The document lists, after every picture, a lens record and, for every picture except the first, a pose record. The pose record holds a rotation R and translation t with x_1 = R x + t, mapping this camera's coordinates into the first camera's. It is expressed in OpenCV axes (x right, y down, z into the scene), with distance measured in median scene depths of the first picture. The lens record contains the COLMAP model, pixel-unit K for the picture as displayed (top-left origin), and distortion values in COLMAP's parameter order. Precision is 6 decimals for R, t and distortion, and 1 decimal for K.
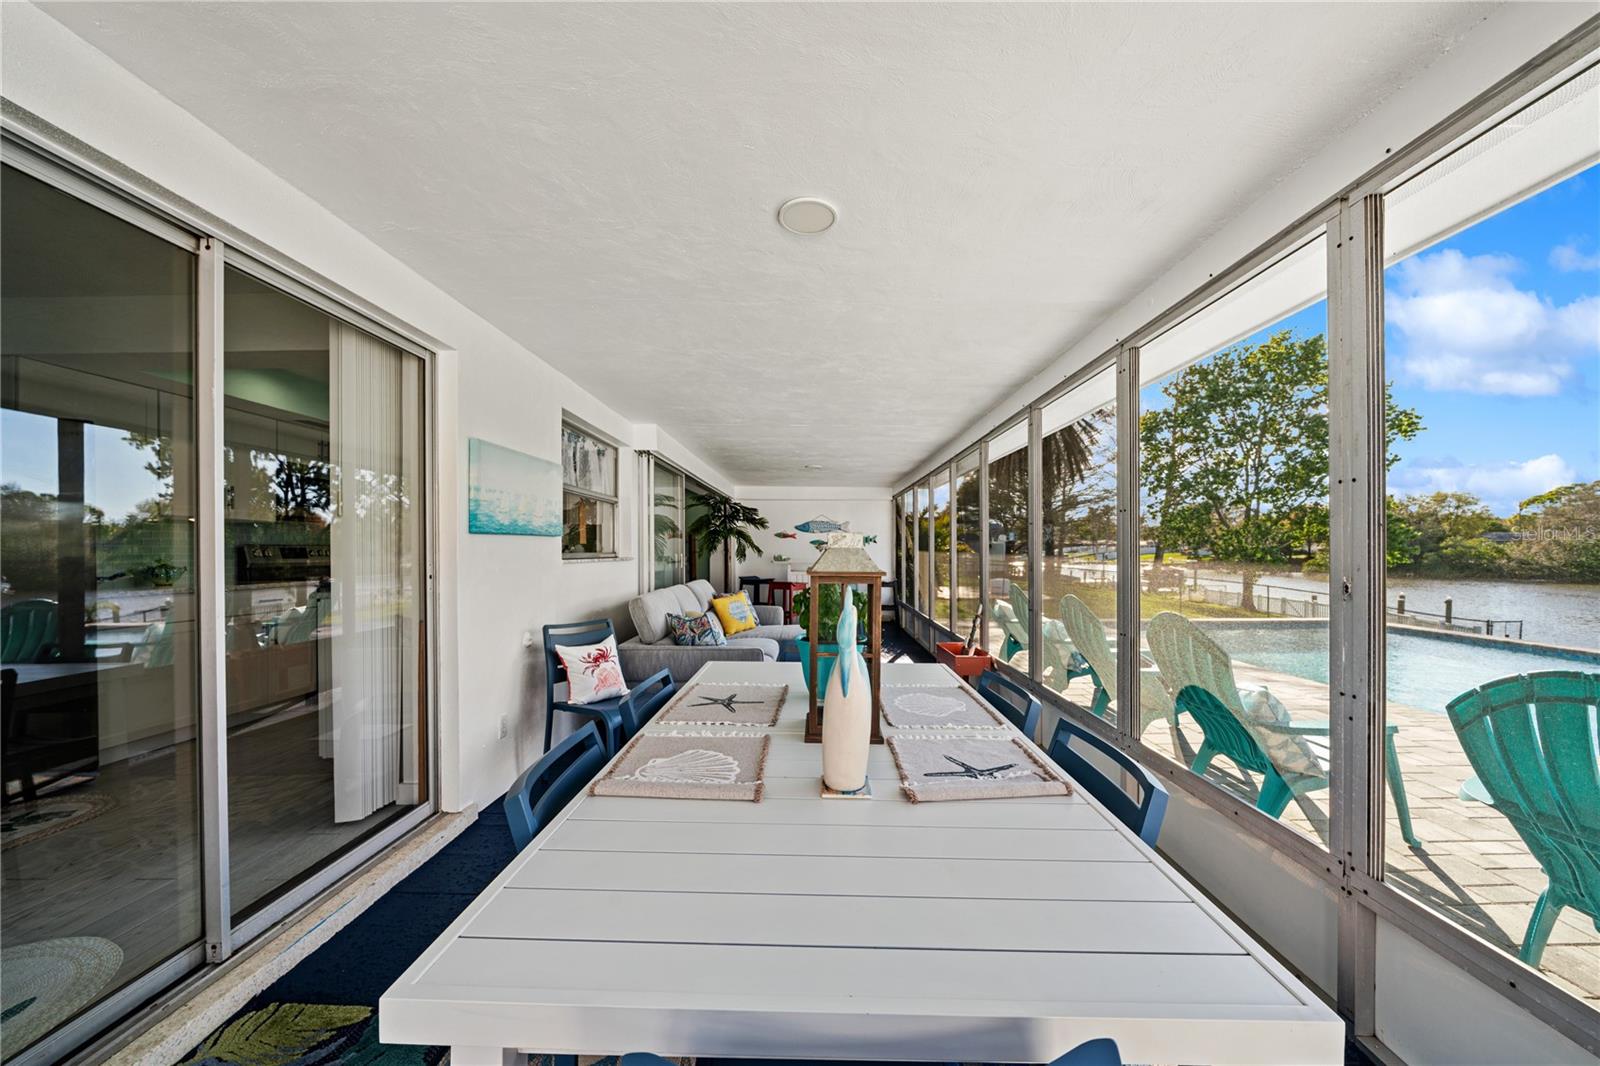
lens RADIAL K [[565.6, 0, 813.7], [0, 565.6, 551.4], [0, 0, 1]] dist [-0.006567, -0.000093]
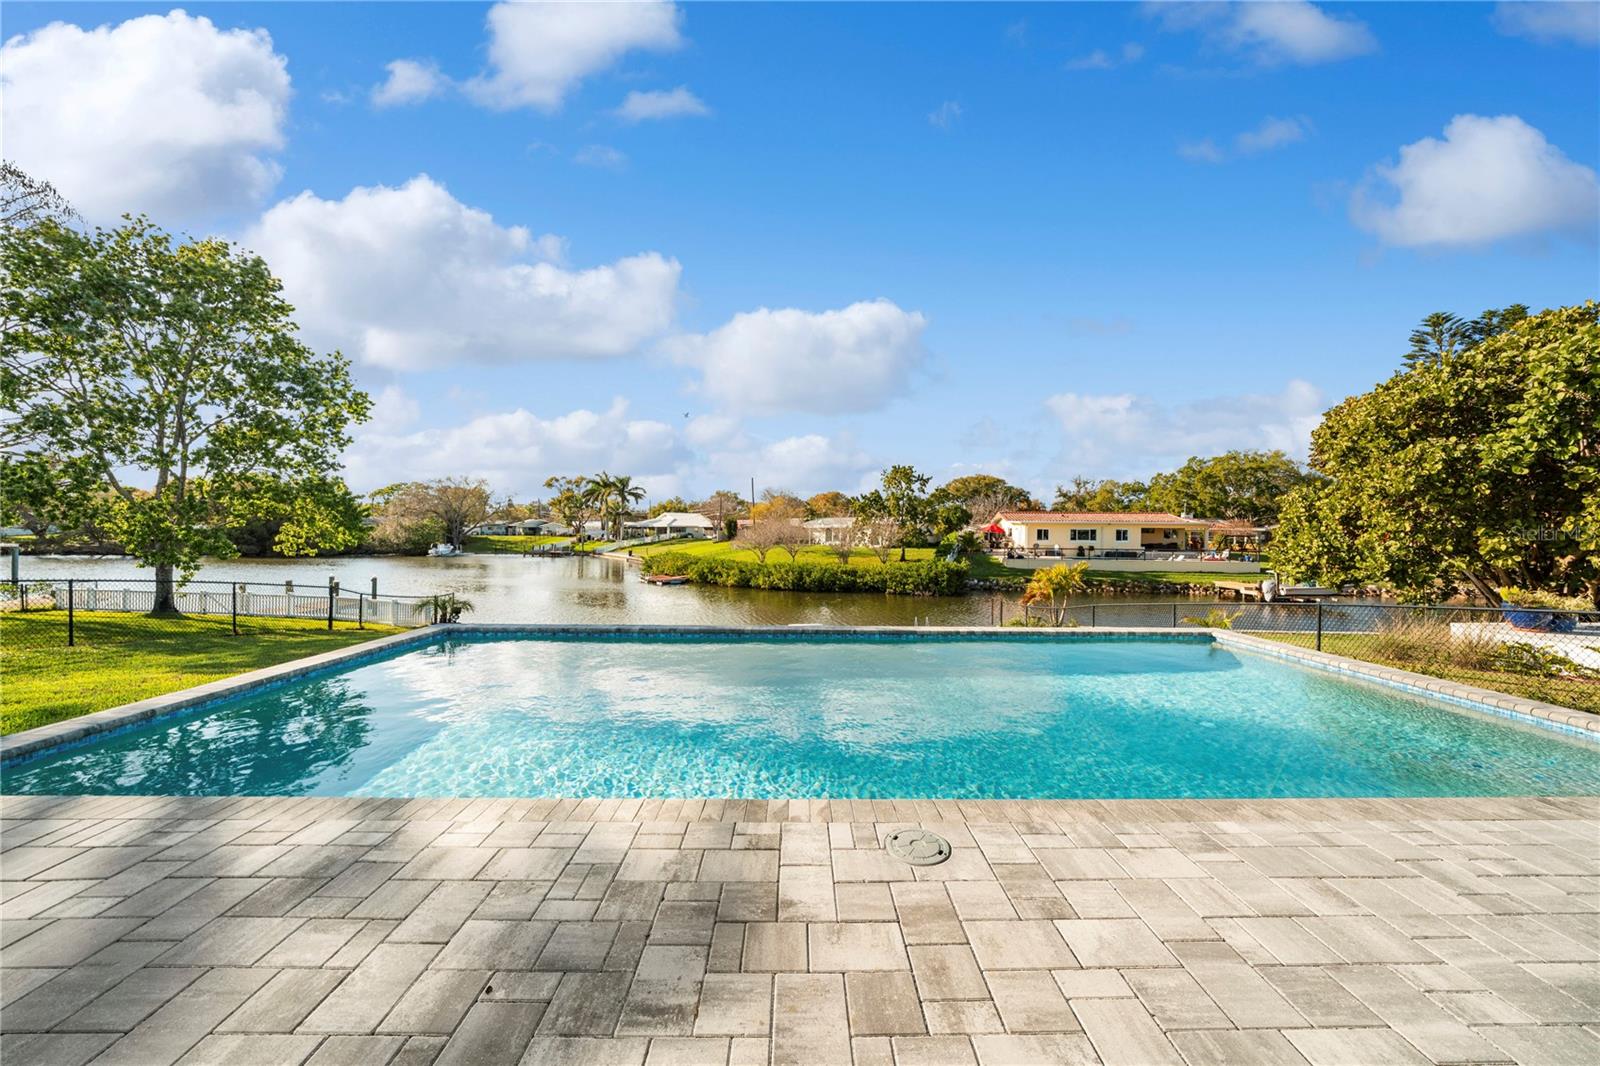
lens RADIAL K [[542.2, 0, 803.0], [0, 542.2, 538.2], [0, 0, 1]] dist [-0.004879, 0.000243]
pose [[-0.021439, -0.007151, 0.999745, 0.163089], [-0.006321, 0.999955, 0.007017, -0.005940], [-0.999750, -0.006168, -0.021483, 0.456013]]
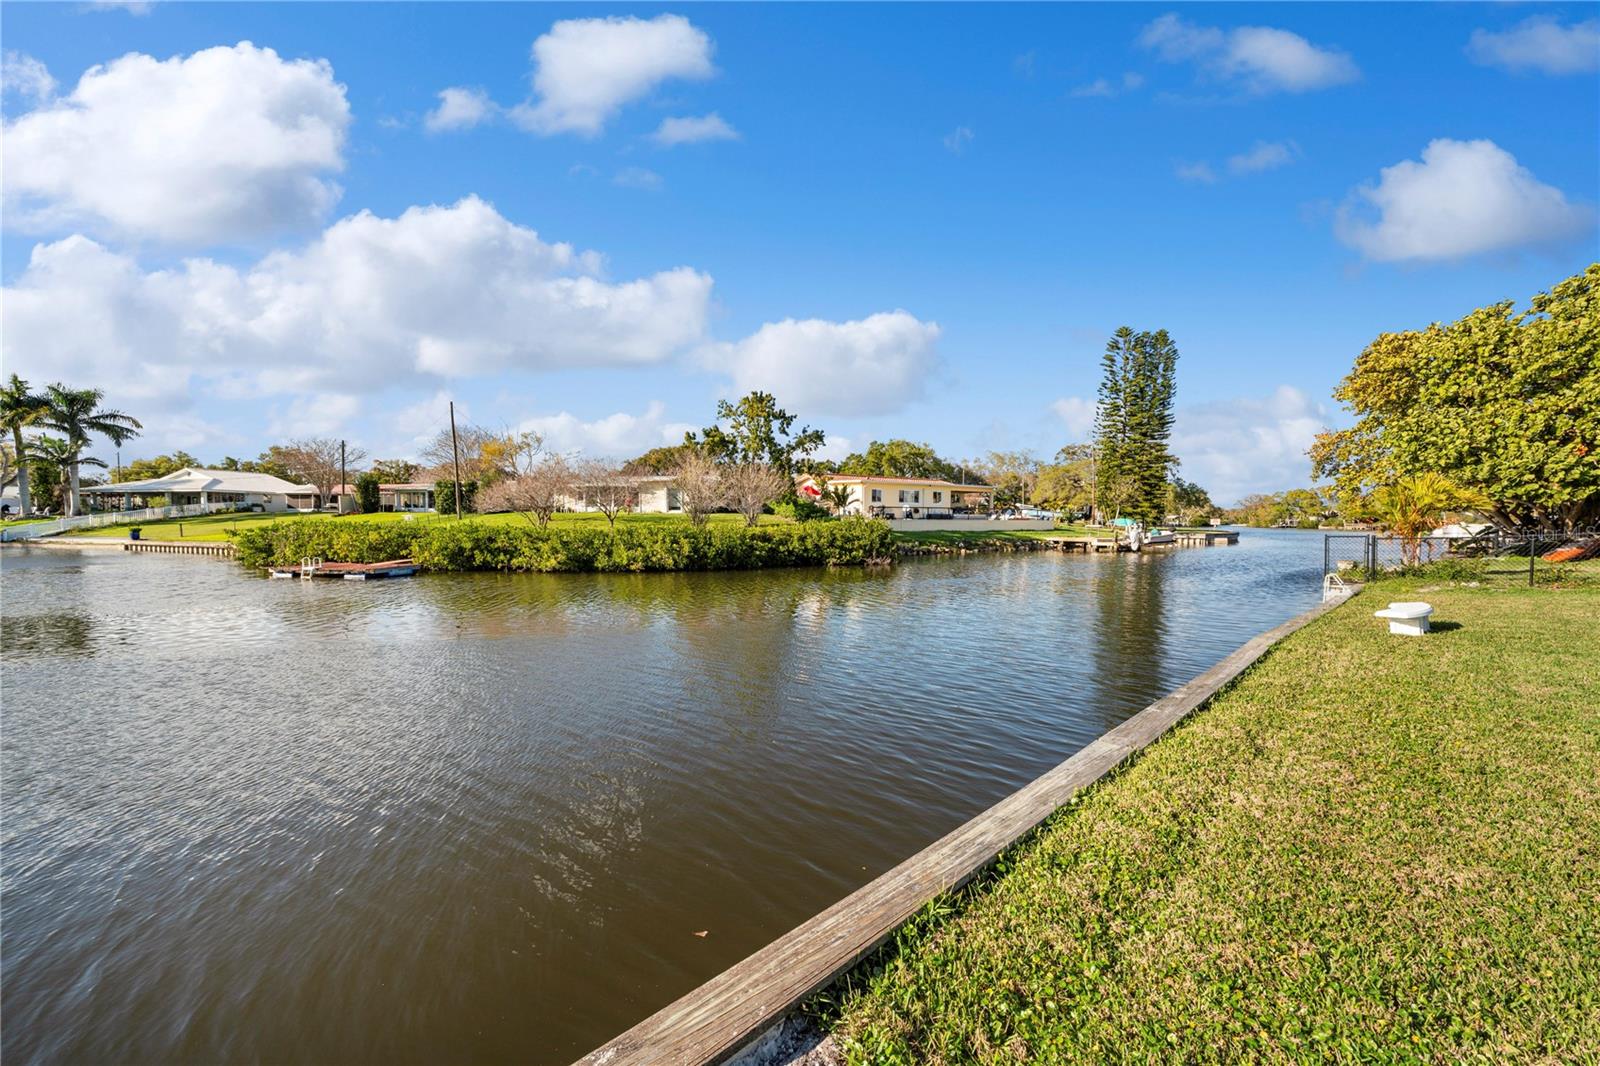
lens RADIAL K [[550.7, 0, 800.8], [0, 550.7, 517.5], [0, 0, 1]] dist [-0.006826, -0.000085]
pose [[-0.627724, 0.006215, 0.778411, 1.822097], [0.002805, 0.999980, -0.005722, 0.174438], [-0.778431, -0.001409, -0.627729, 1.394066]]
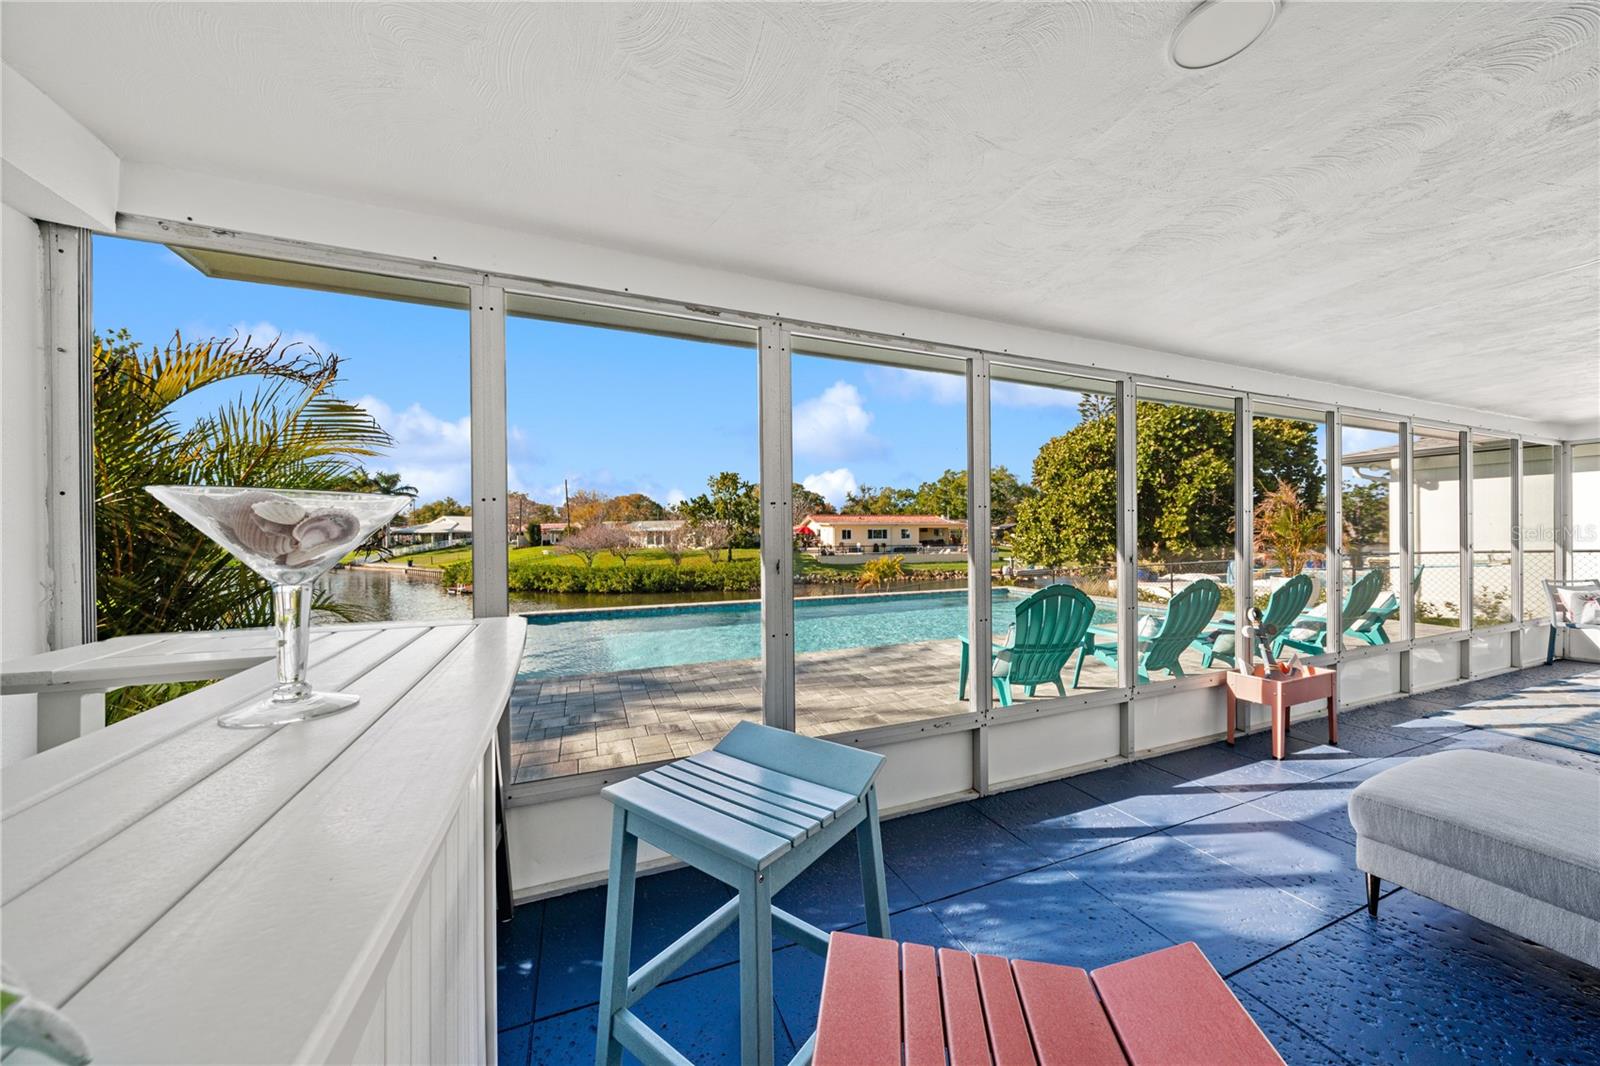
lens RADIAL K [[542.2, 0, 803.0], [0, 542.2, 538.2], [0, 0, 1]] dist [-0.004879, 0.000243]
pose [[-0.382422, 0.000871, 0.923987, -0.072709], [0.010907, 0.999934, 0.003572, -0.003889], [-0.923923, 0.011444, -0.382407, 0.771838]]
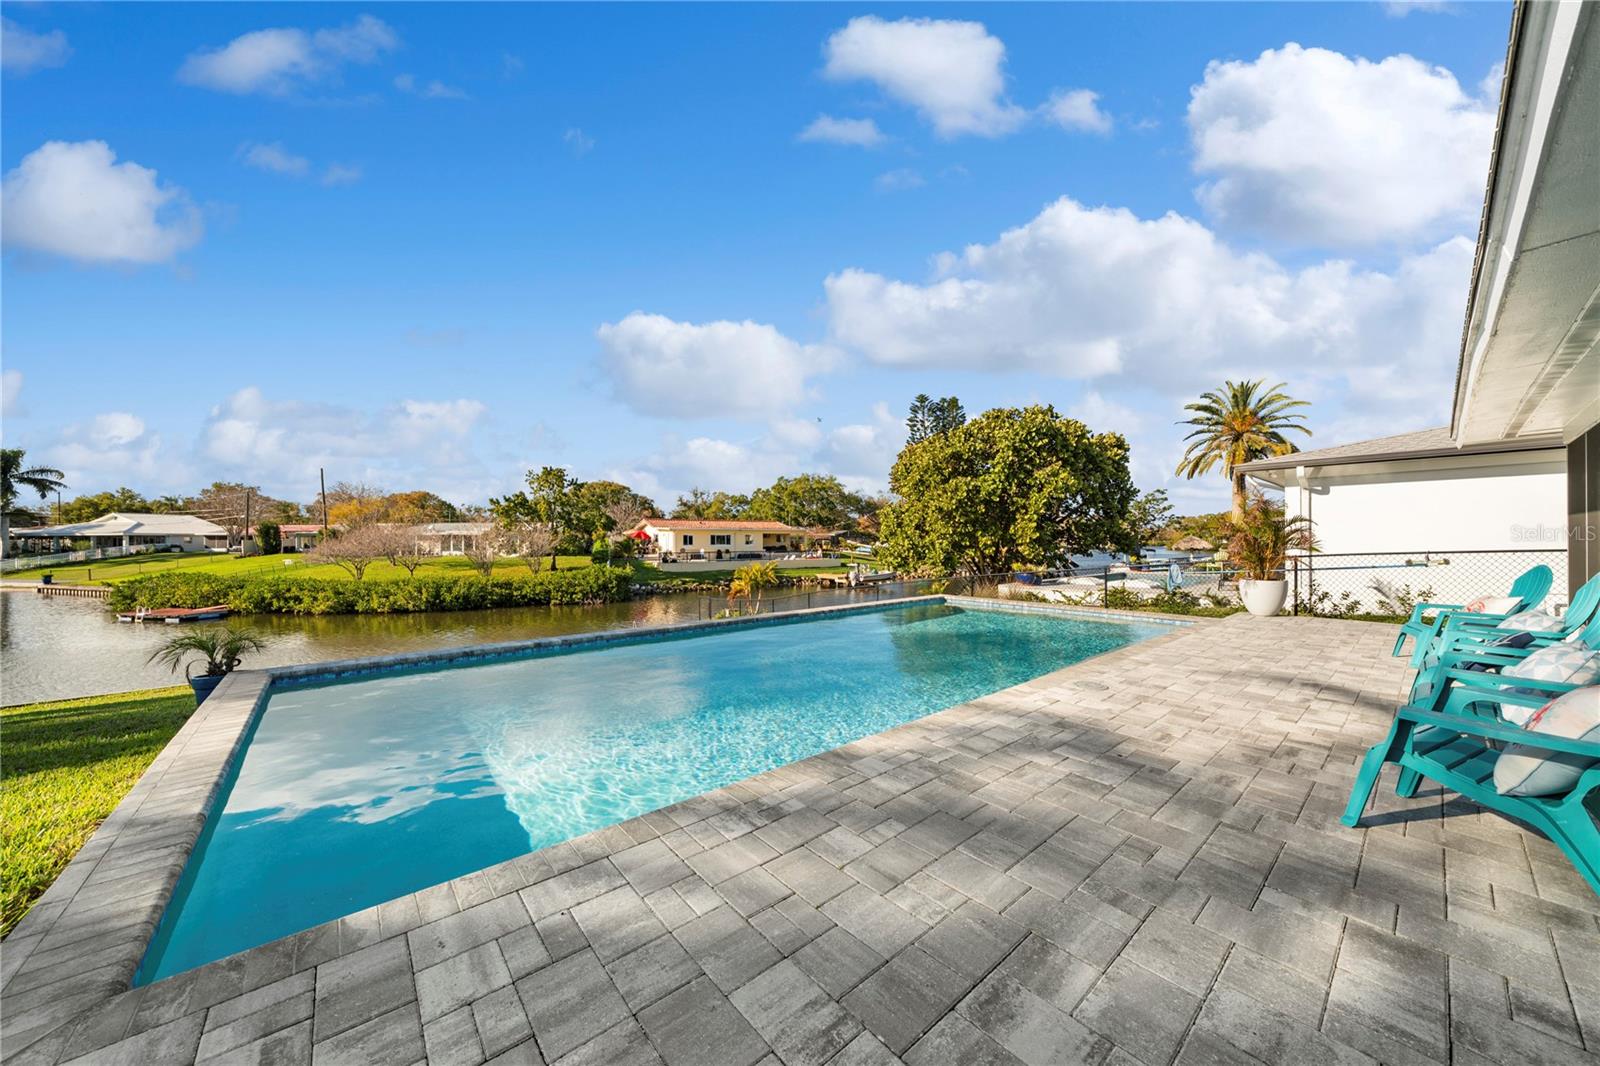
lens RADIAL K [[547.5, 0, 801.7], [0, 547.5, 539.1], [0, 0, 1]] dist [-0.005623, 0.000095]
pose [[-0.650881, 0.008224, 0.759136, 0.196635], [0.007925, 0.999960, -0.004038, 0.003029], [-0.759139, 0.003388, -0.650920, 0.815998]]
